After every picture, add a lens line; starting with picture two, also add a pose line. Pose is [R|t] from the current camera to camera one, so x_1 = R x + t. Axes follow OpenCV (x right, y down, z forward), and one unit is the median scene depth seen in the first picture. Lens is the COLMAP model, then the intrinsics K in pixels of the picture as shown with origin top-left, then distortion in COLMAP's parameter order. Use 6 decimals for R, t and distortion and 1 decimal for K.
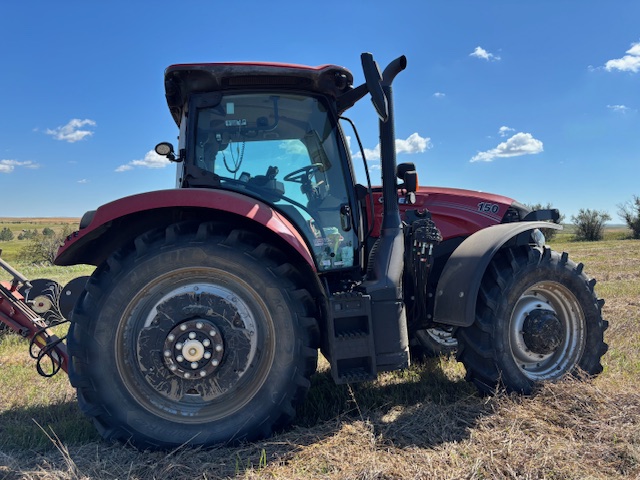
lens RADIAL K [[491.2, 0, 320.0], [0, 491.2, 240.0], [0, 0, 1]] dist [0.044957, -0.111386]
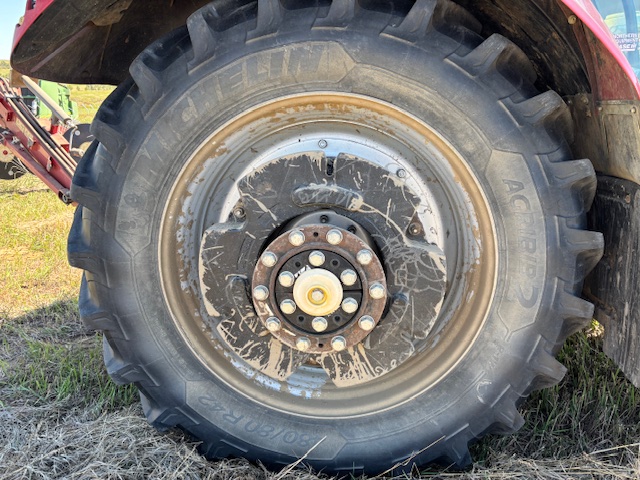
lens RADIAL K [[491.2, 0, 320.0], [0, 491.2, 240.0], [0, 0, 1]] dist [0.044957, -0.111386]
pose [[0.976597, 0.091029, -0.194864, -0.168608], [-0.032025, 0.957464, 0.286771, 0.056320], [0.212680, -0.273819, 0.937972, 0.585766]]
